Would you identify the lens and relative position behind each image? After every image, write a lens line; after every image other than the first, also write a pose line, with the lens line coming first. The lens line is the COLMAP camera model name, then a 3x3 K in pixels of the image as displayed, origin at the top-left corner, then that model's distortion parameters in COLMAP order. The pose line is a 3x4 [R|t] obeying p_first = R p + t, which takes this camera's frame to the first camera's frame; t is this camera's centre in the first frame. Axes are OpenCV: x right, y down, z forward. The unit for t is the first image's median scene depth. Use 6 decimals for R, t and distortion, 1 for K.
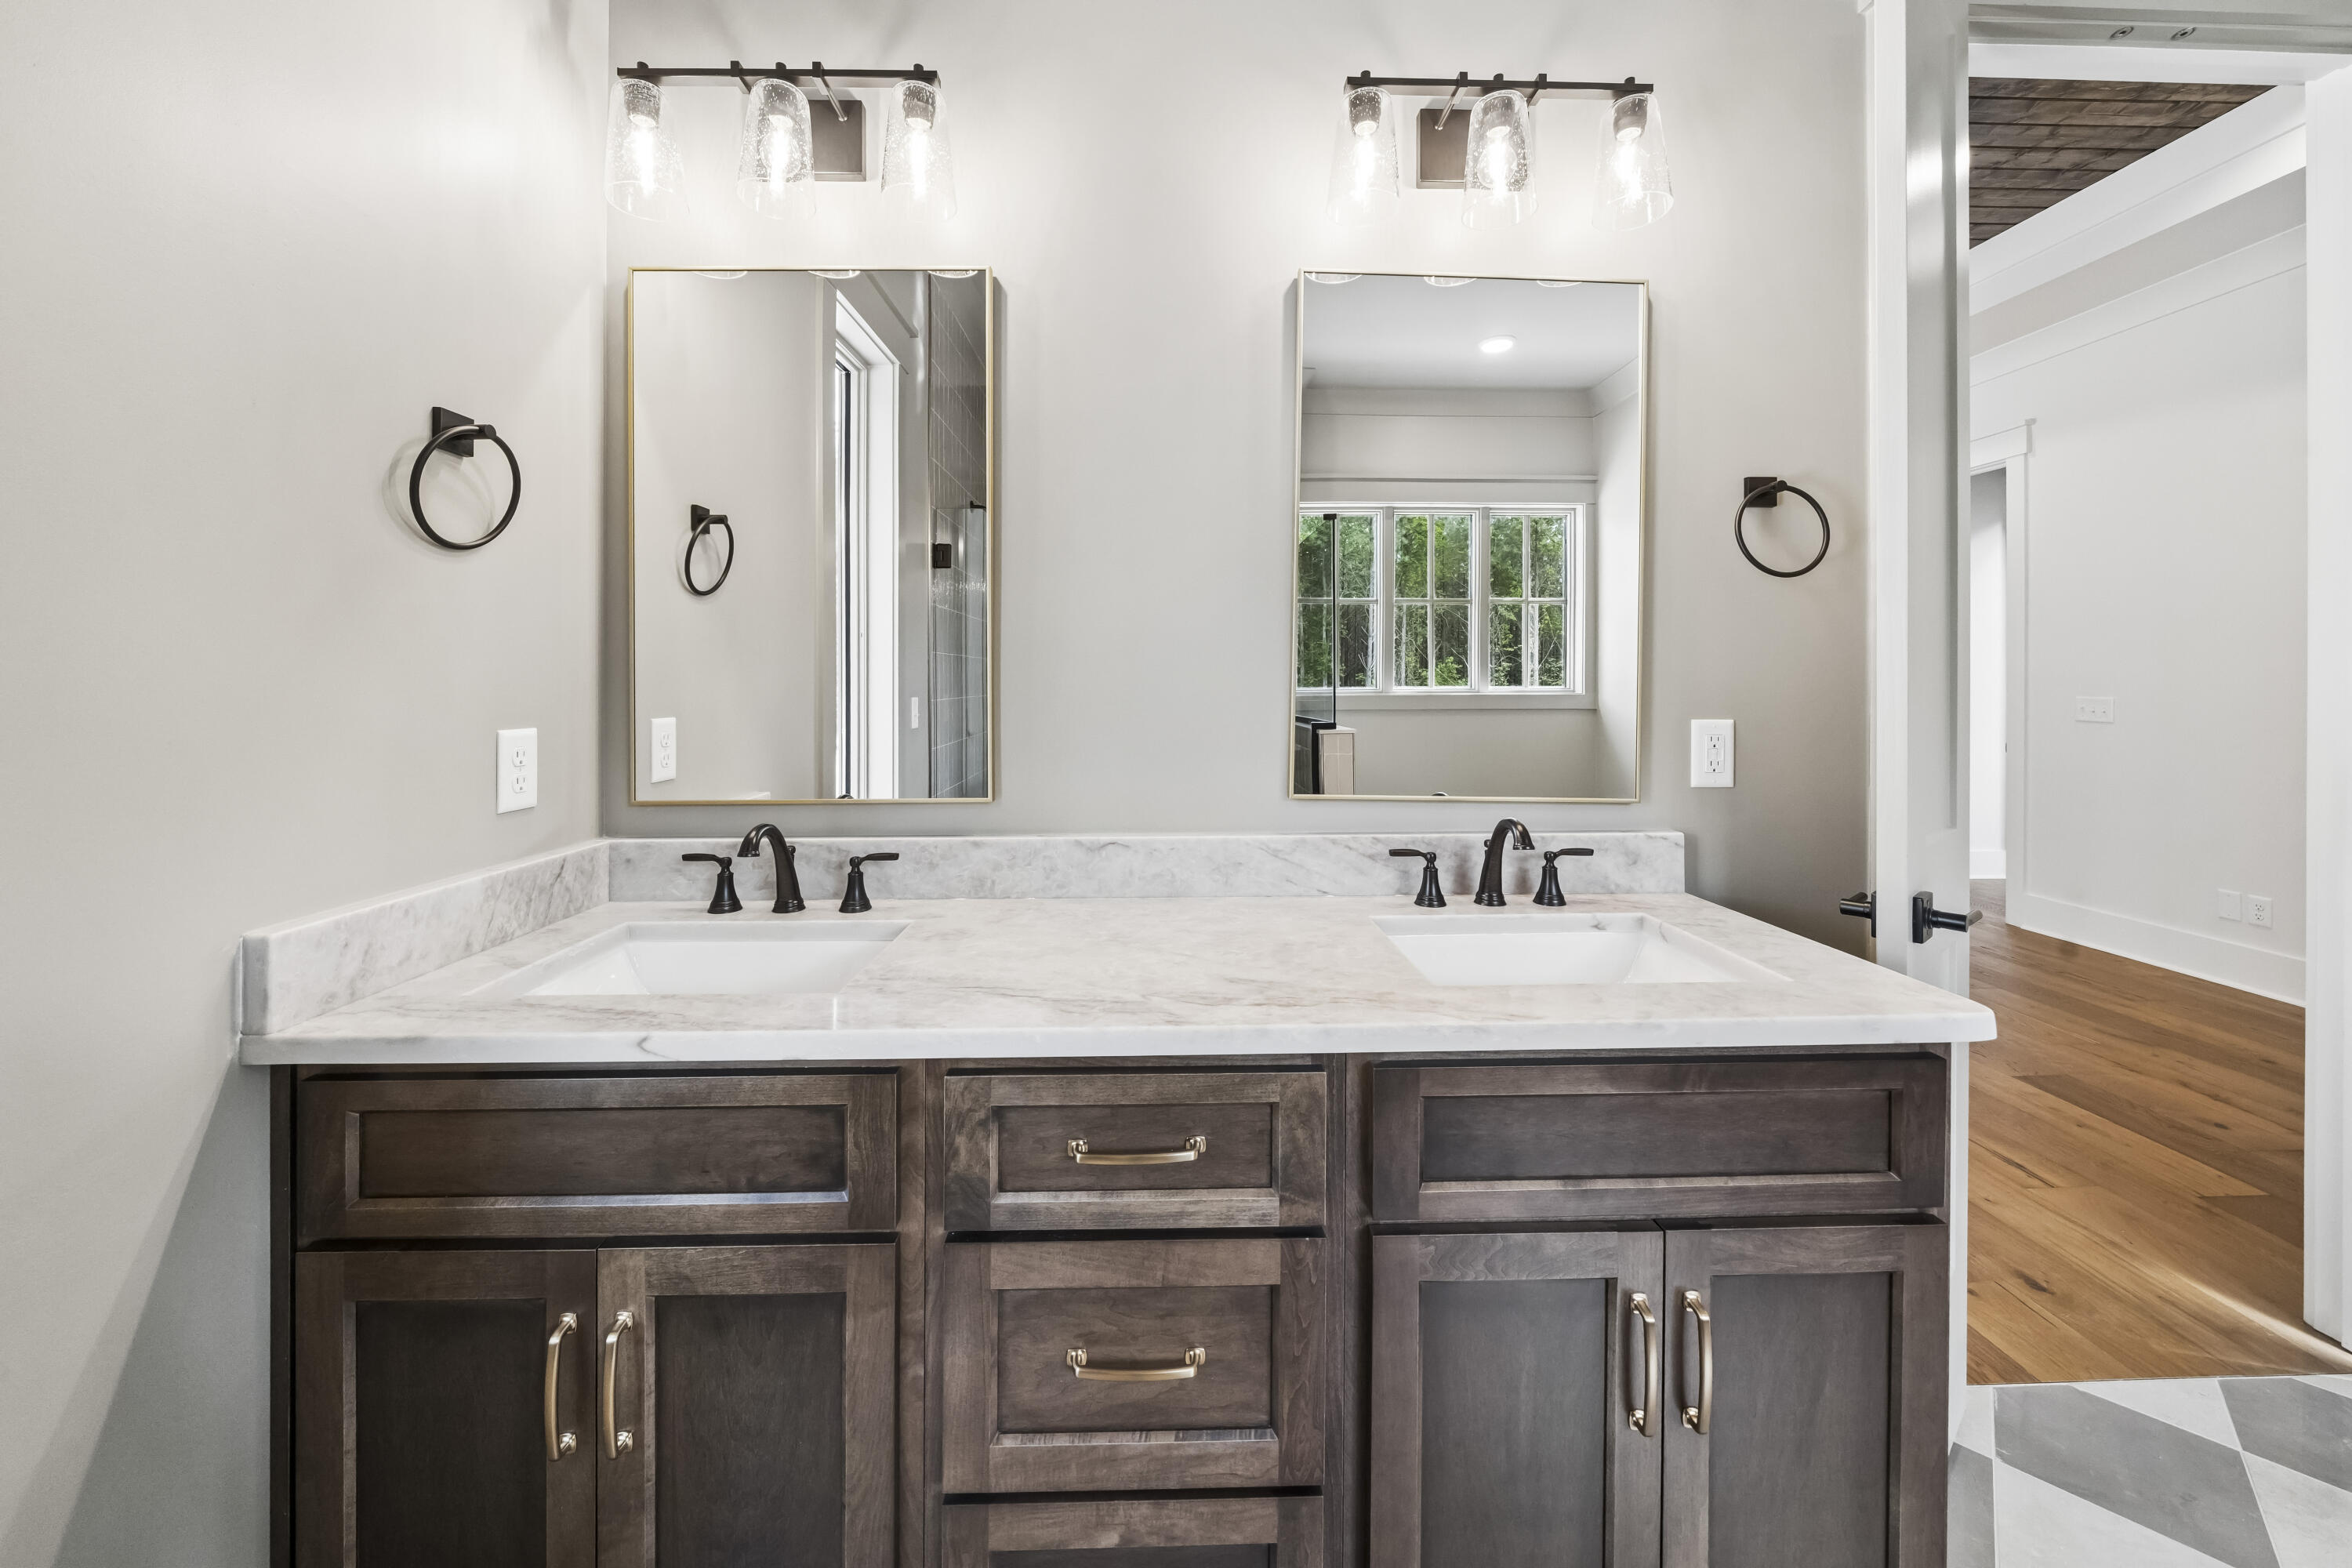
lens RADIAL K [[840.5, 0, 1168.1], [0, 840.5, 689.3], [0, 0, 1]] dist [-0.003187, 0.000035]
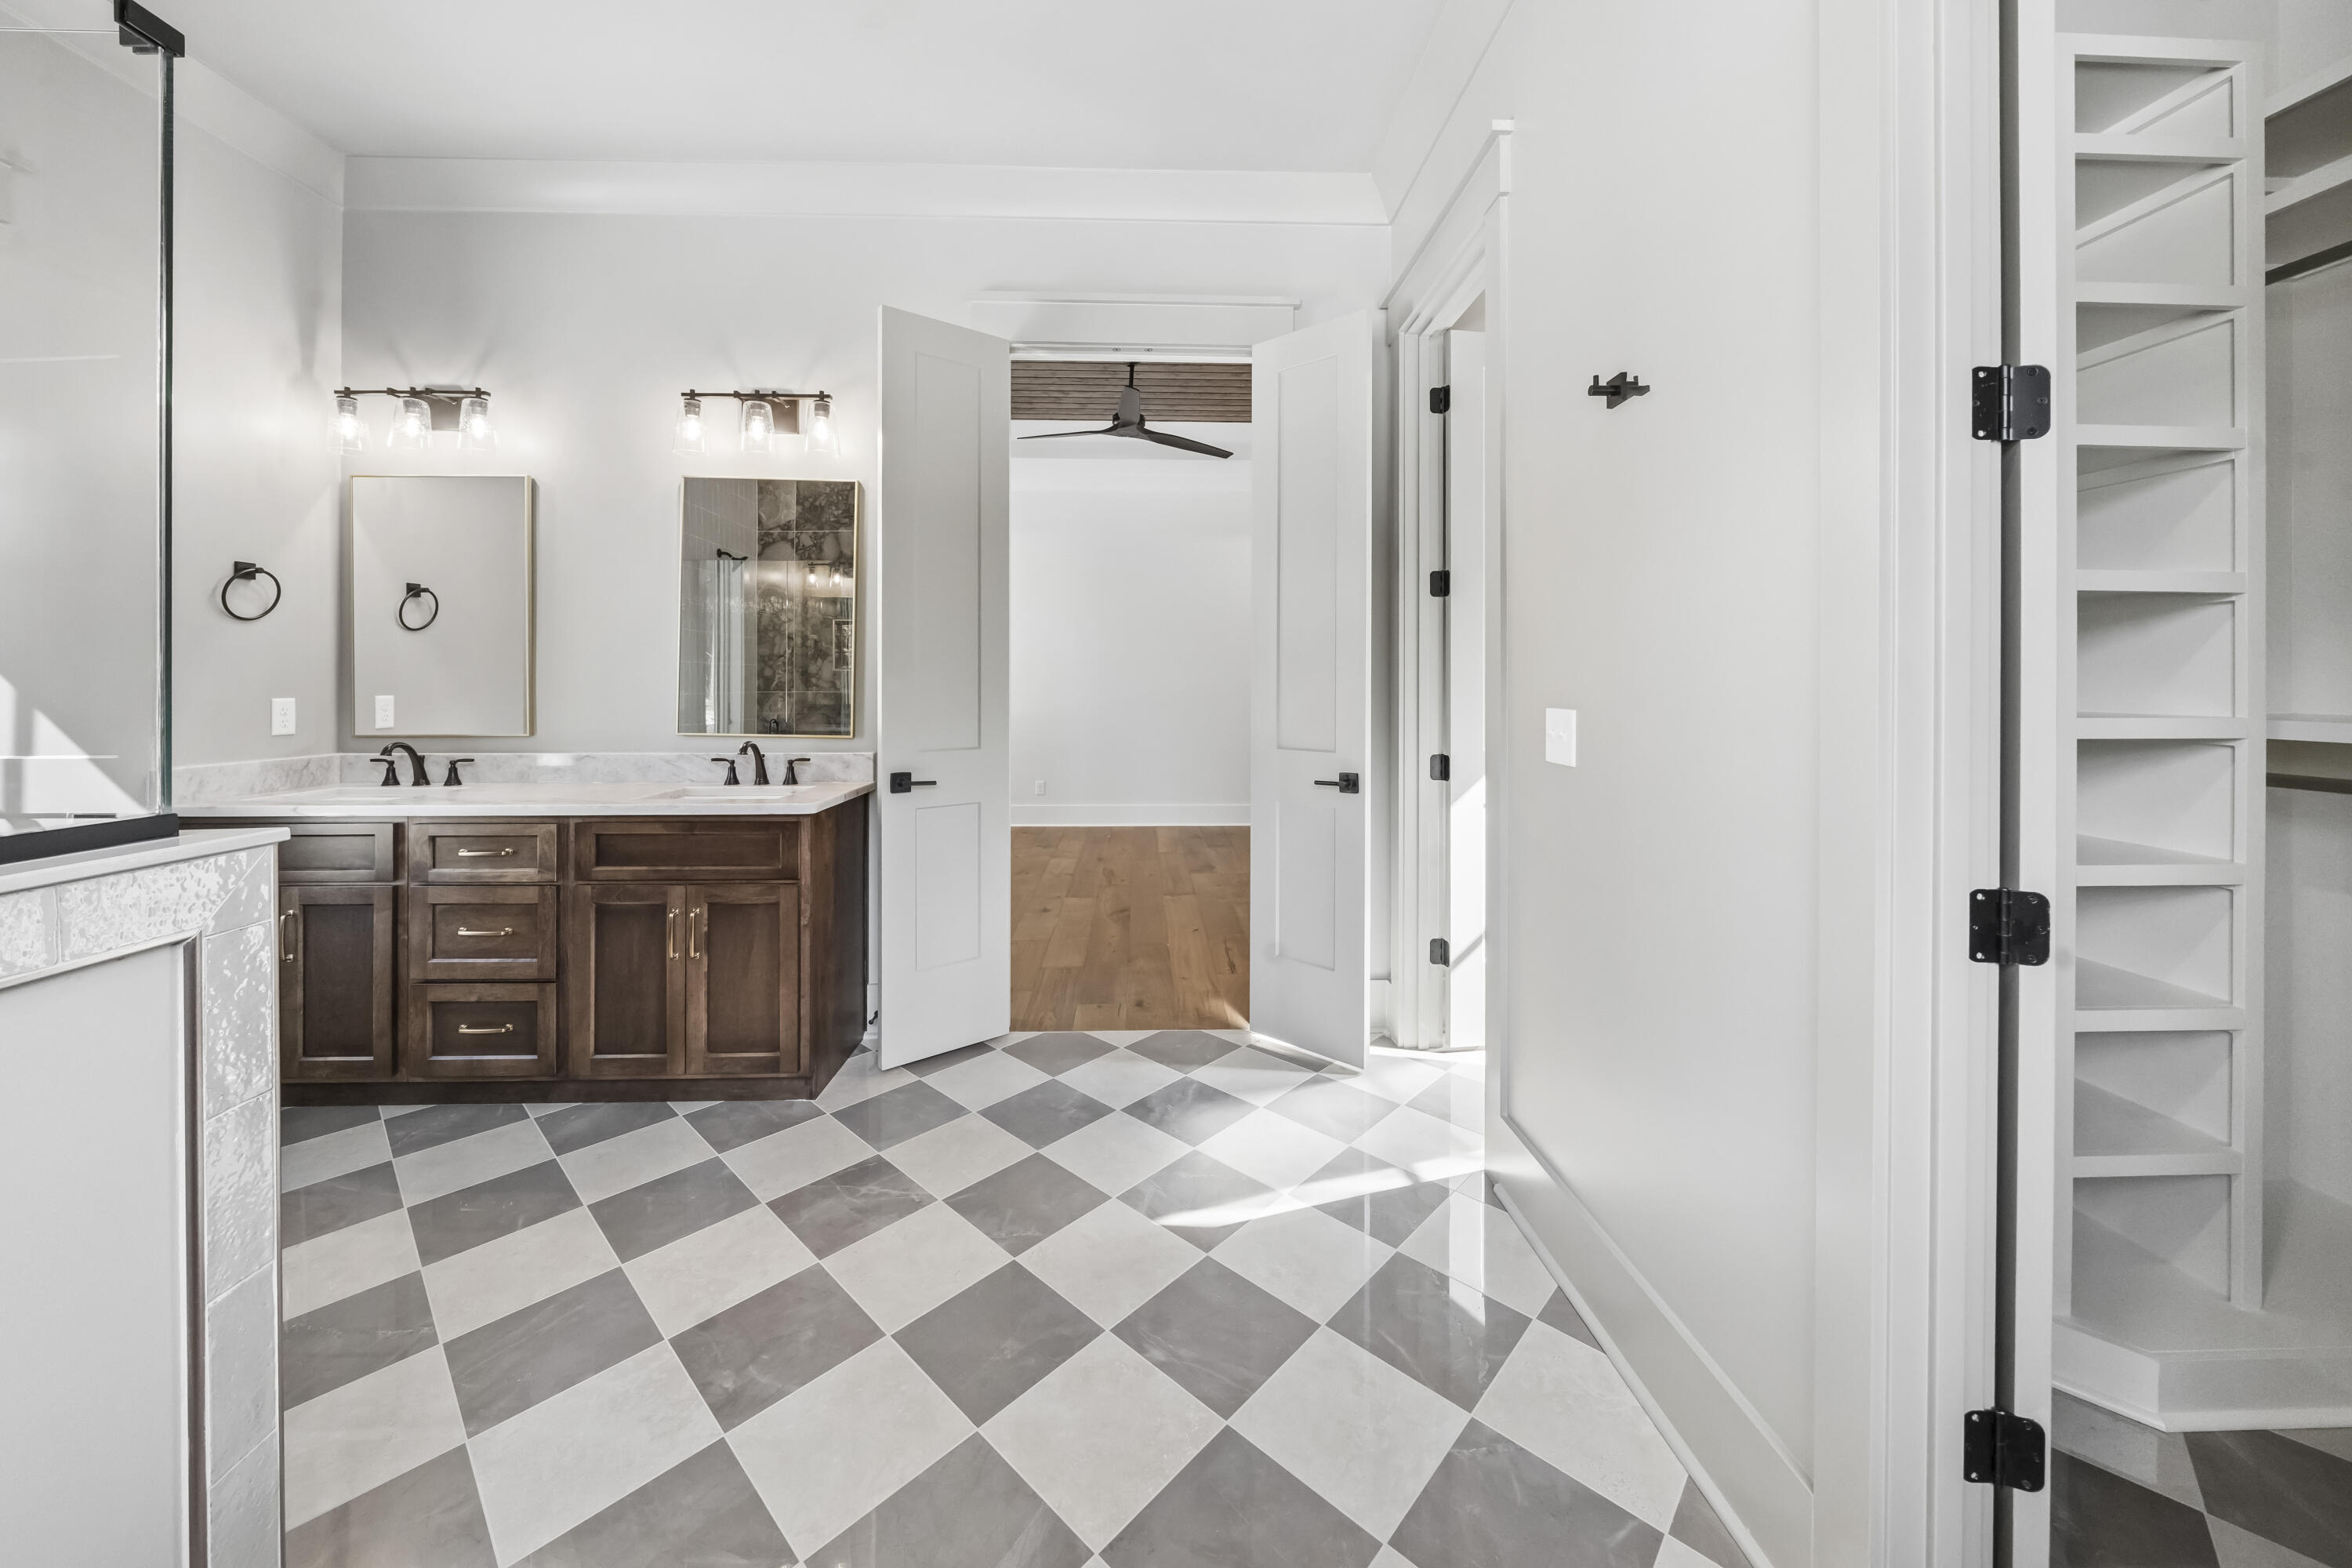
lens RADIAL K [[840.5, 0, 1168.1], [0, 840.5, 689.3], [0, 0, 1]] dist [-0.003187, 0.000035]
pose [[0.999968, 0.003658, 0.007152, 1.633894], [-0.003709, 0.999968, 0.007109, -0.000475], [-0.007126, -0.007136, 0.999949, -1.298958]]
